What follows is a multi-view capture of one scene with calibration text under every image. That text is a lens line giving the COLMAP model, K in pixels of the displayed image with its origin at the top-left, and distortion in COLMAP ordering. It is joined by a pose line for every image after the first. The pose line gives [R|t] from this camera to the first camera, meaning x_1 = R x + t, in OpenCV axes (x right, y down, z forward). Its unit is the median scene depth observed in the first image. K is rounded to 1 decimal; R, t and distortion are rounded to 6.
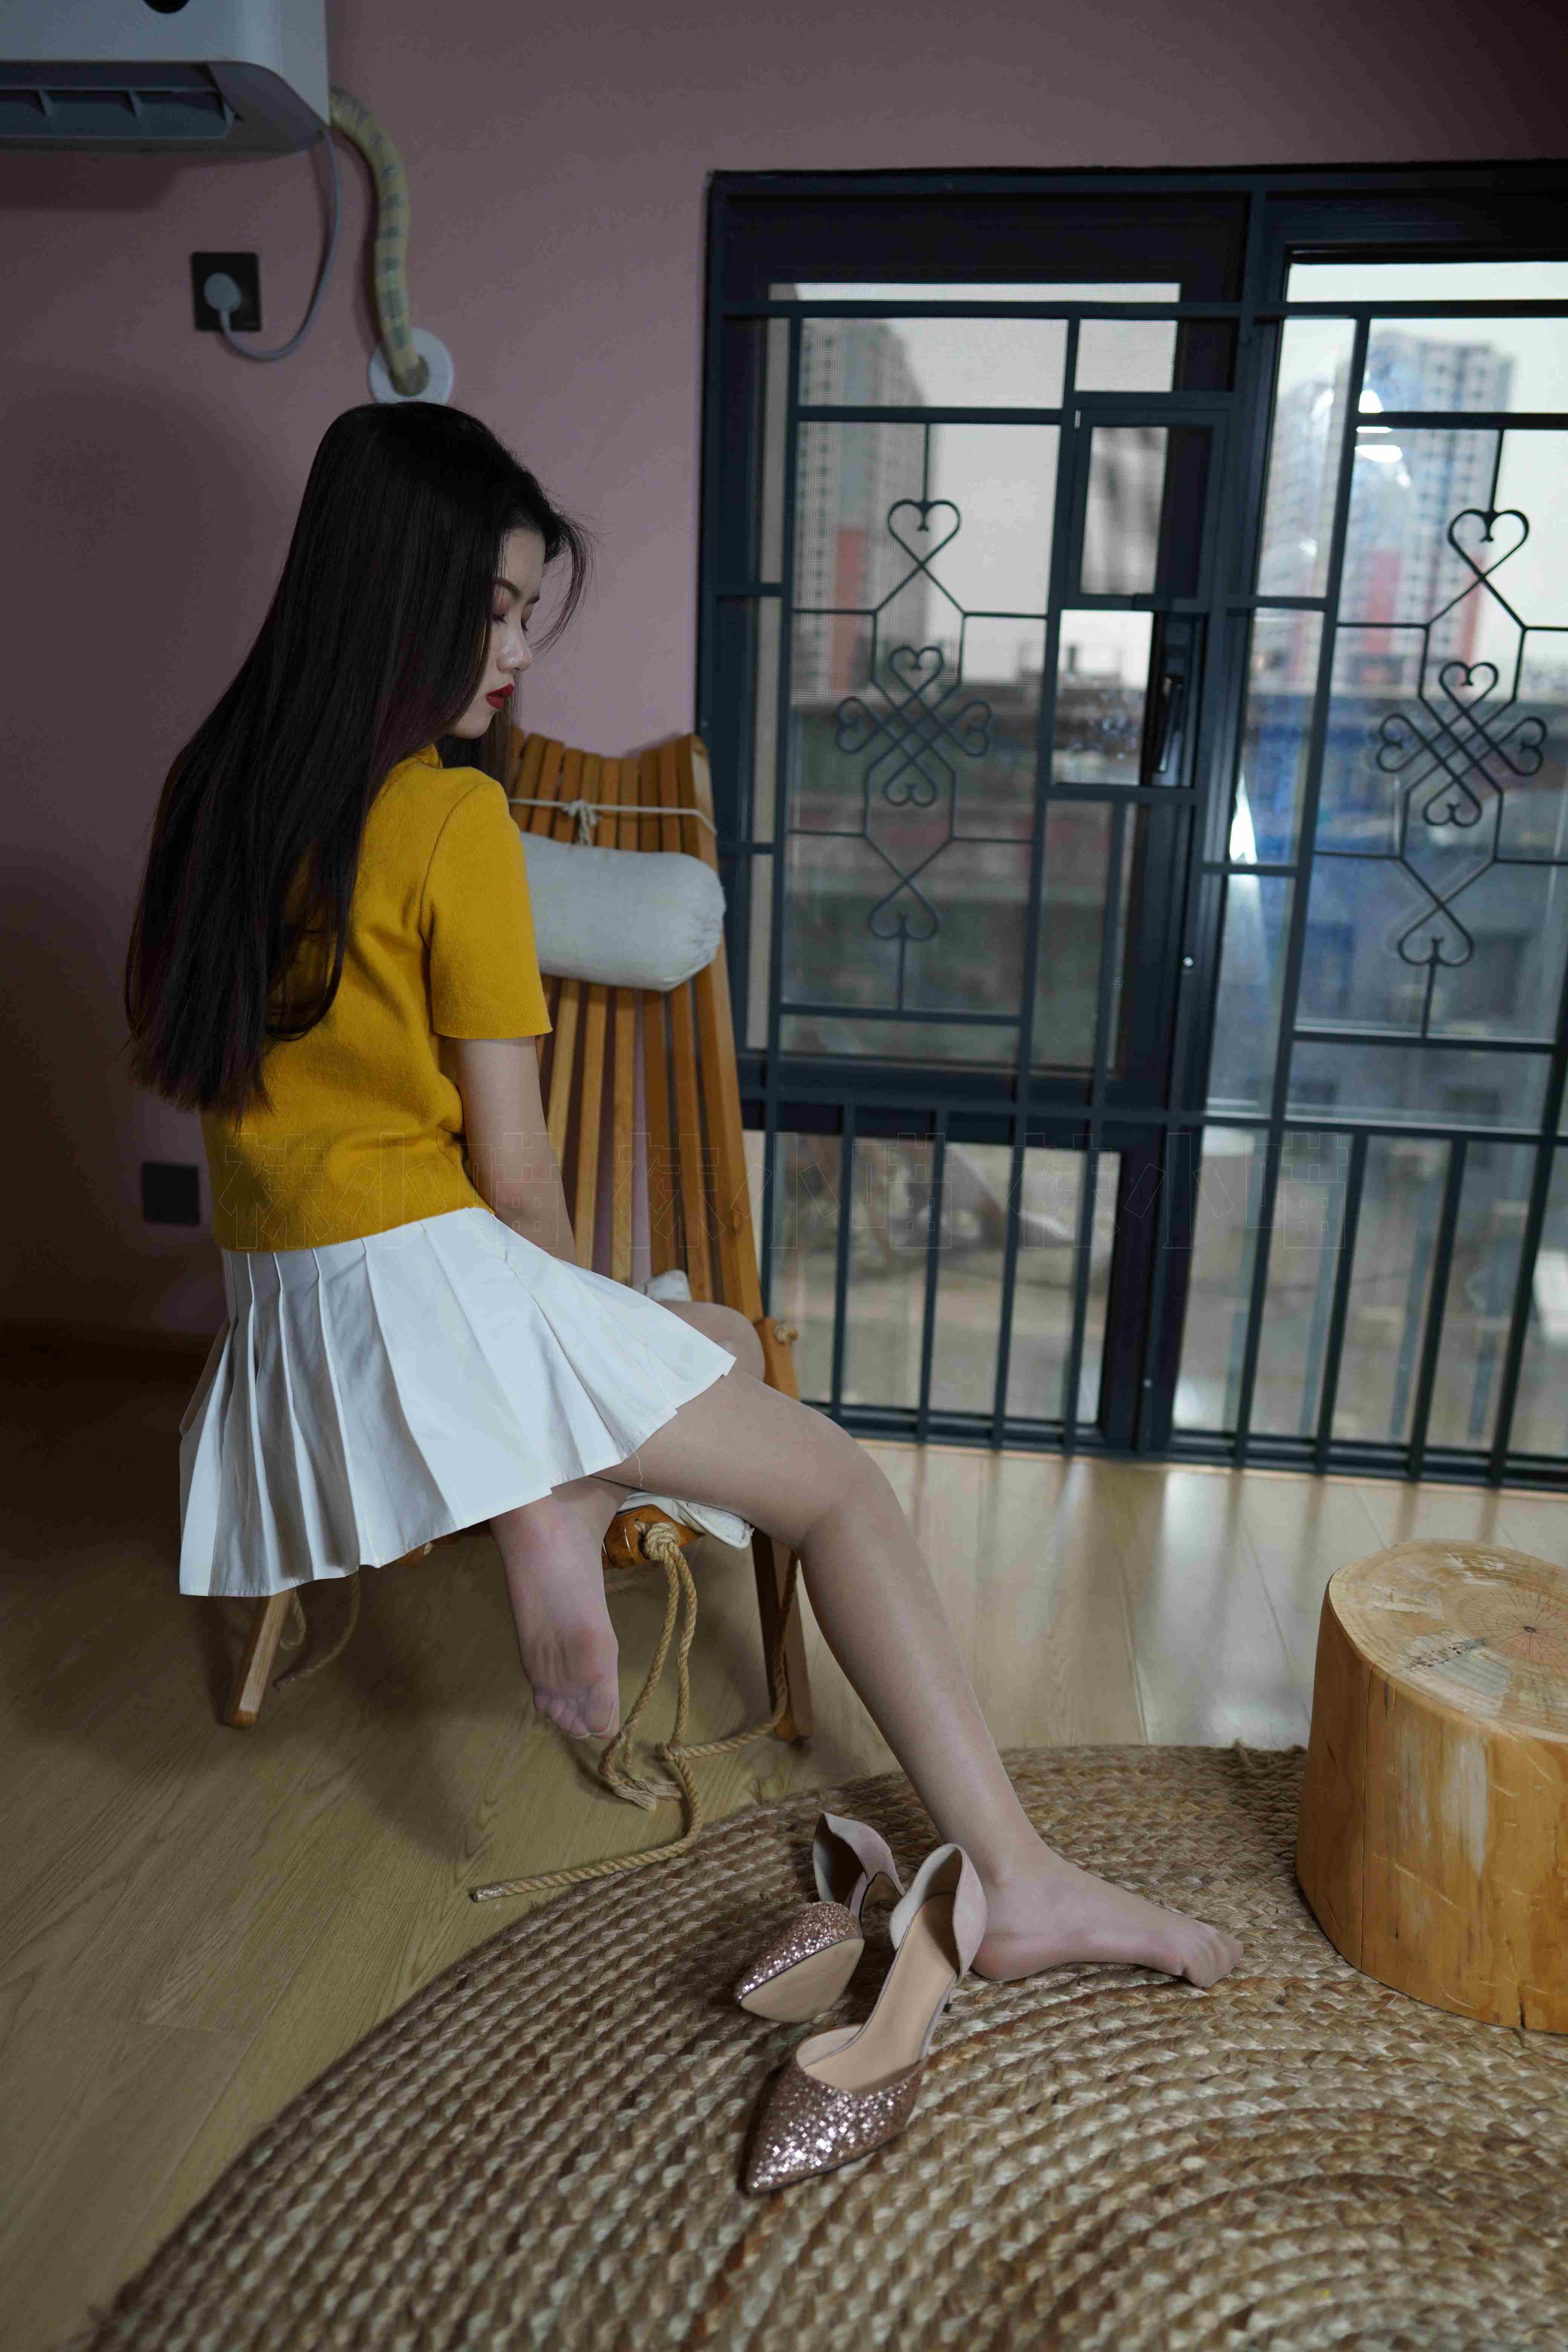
lens RADIAL K [[1579.2, 0, 779.0], [0, 1579.2, 1191.4], [0, 0, 1]] dist [-0.037907, 0.052209]
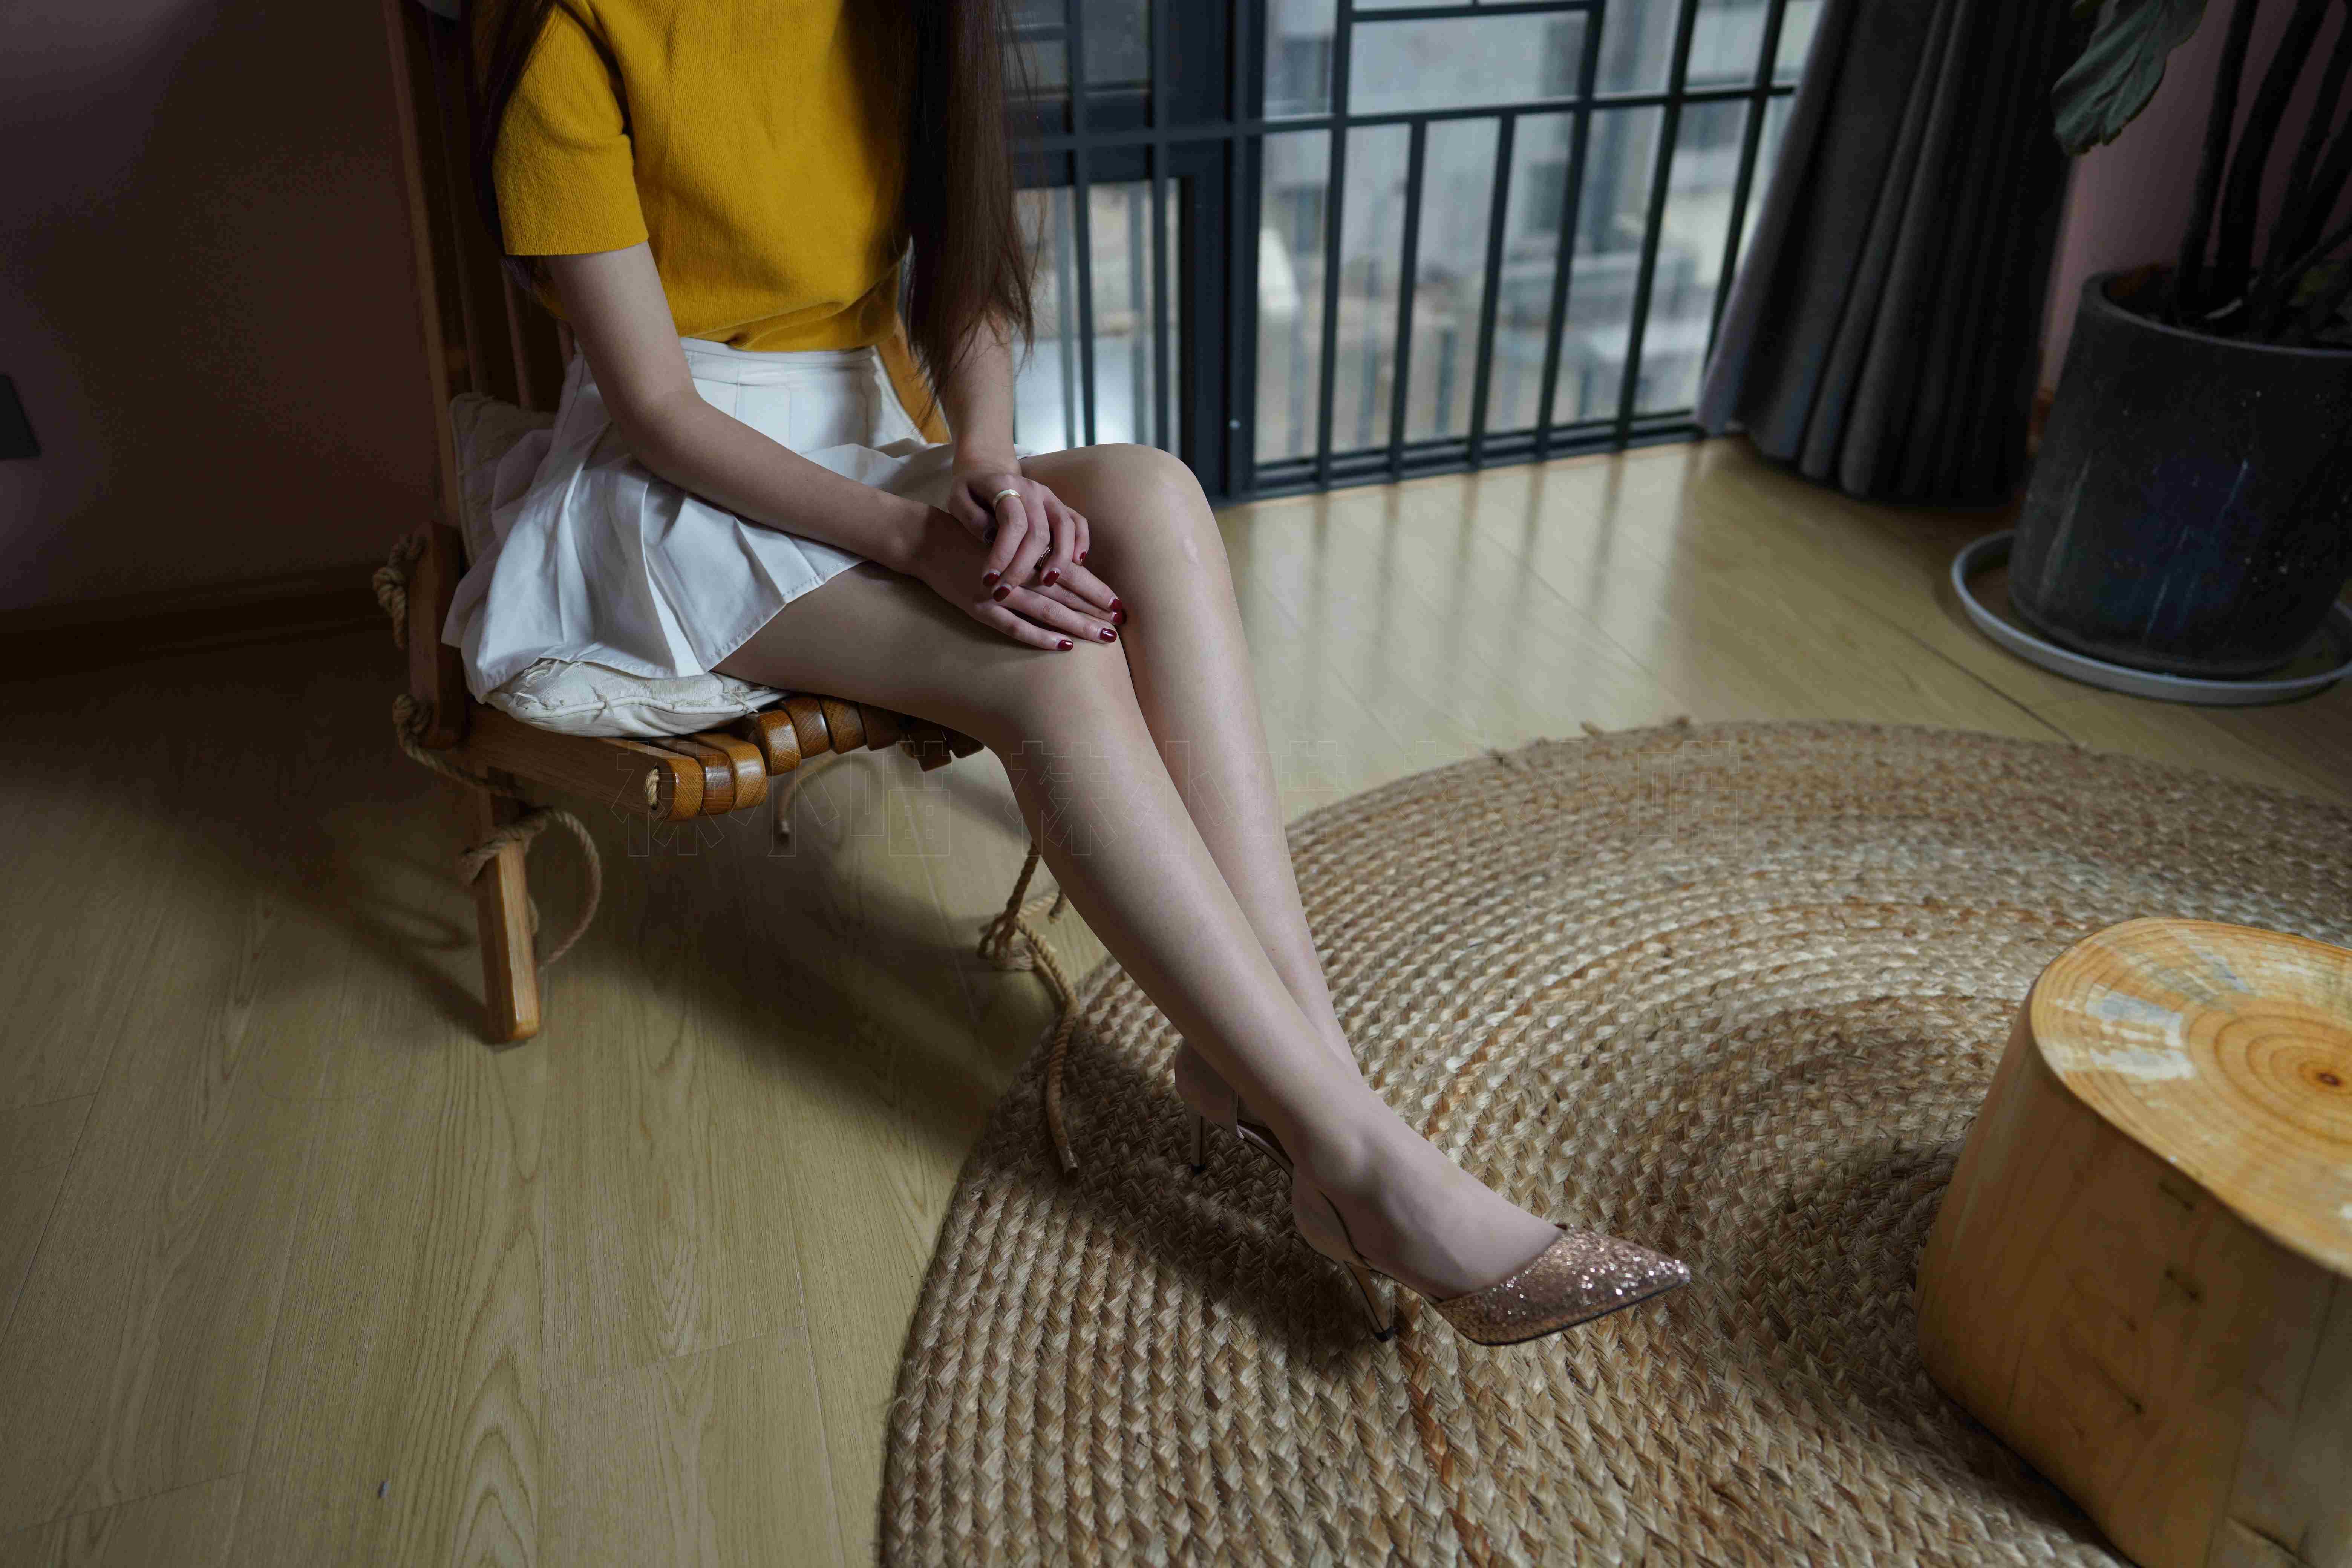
lens RADIAL K [[1579.2, 0, 1160.8], [0, 1579.2, 796.3], [0, 0, 1]] dist [-0.037907, 0.052209]
pose [[0.903735, -0.270565, 0.331750, -0.365744], [0.141601, 0.920259, 0.364791, -0.053964], [-0.403996, -0.282698, 0.869982, 0.205019]]
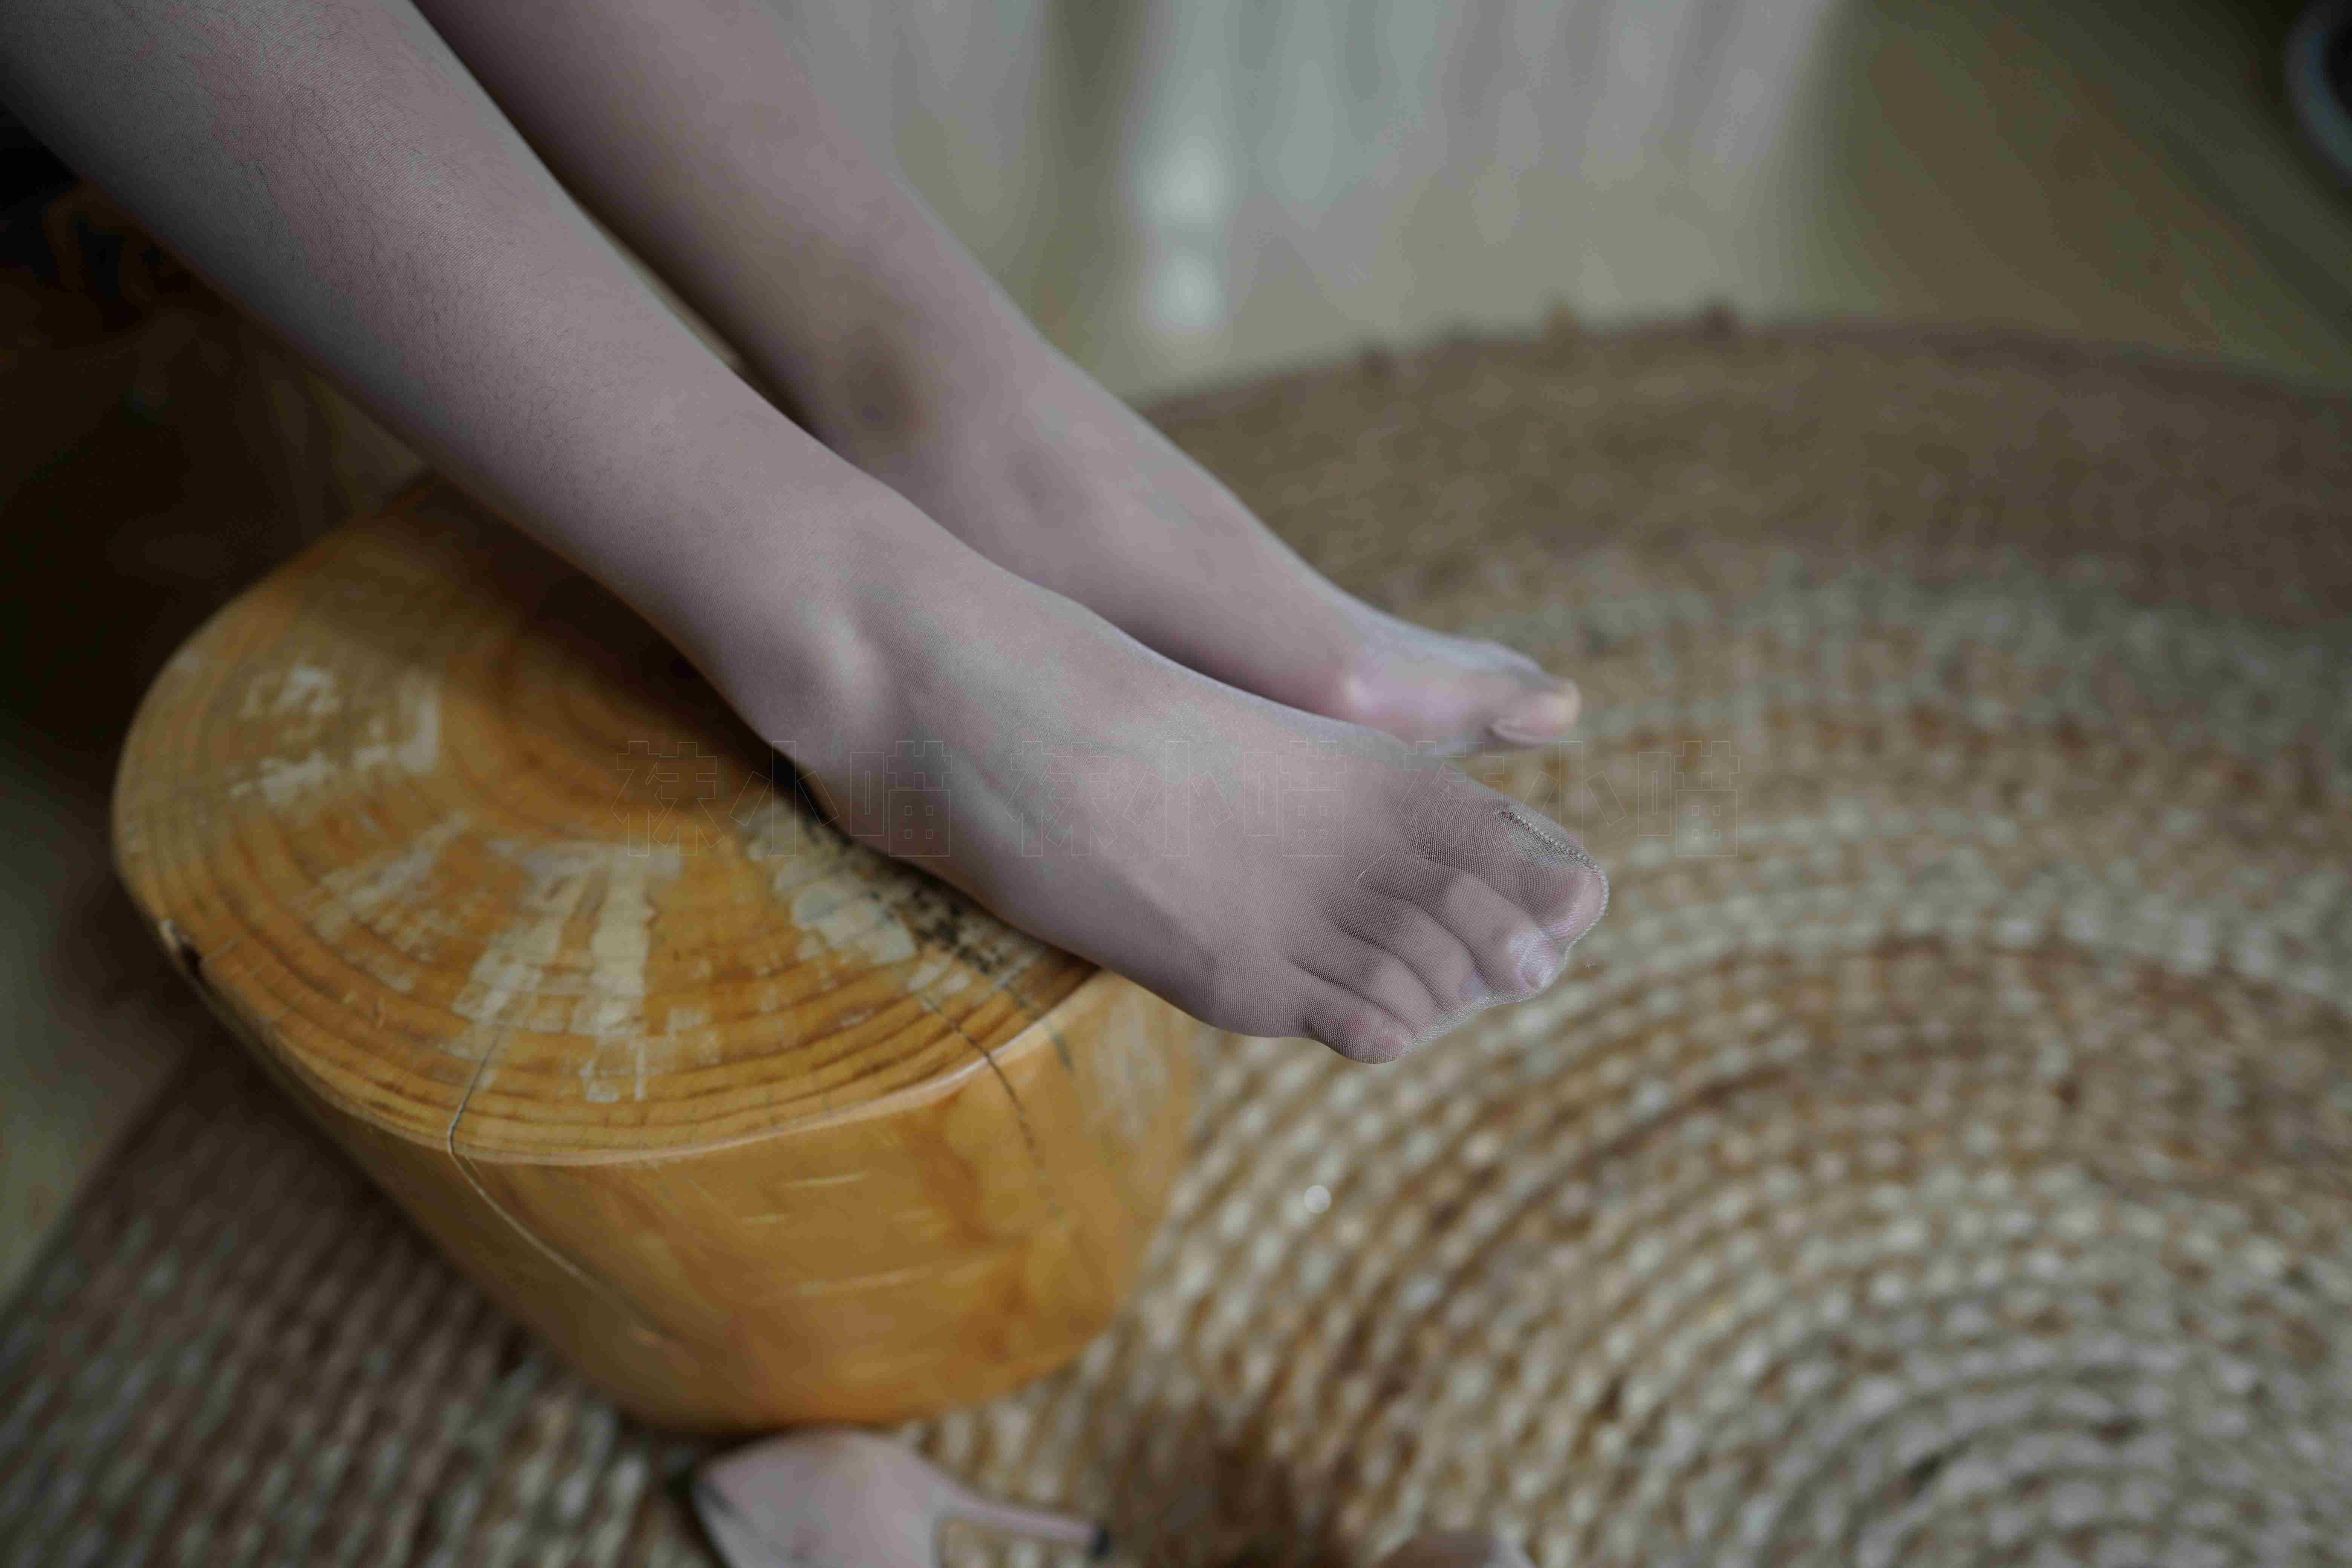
lens RADIAL K [[1579.2, 0, 1144.5], [0, 1579.2, 817.4], [0, 0, 1]] dist [-0.037907, 0.052209]
pose [[0.946060, -0.276985, 0.168076, 0.068128], [0.103358, 0.749680, 0.653680, 0.104745], [-0.307063, -0.601048, 0.737871, 0.611505]]
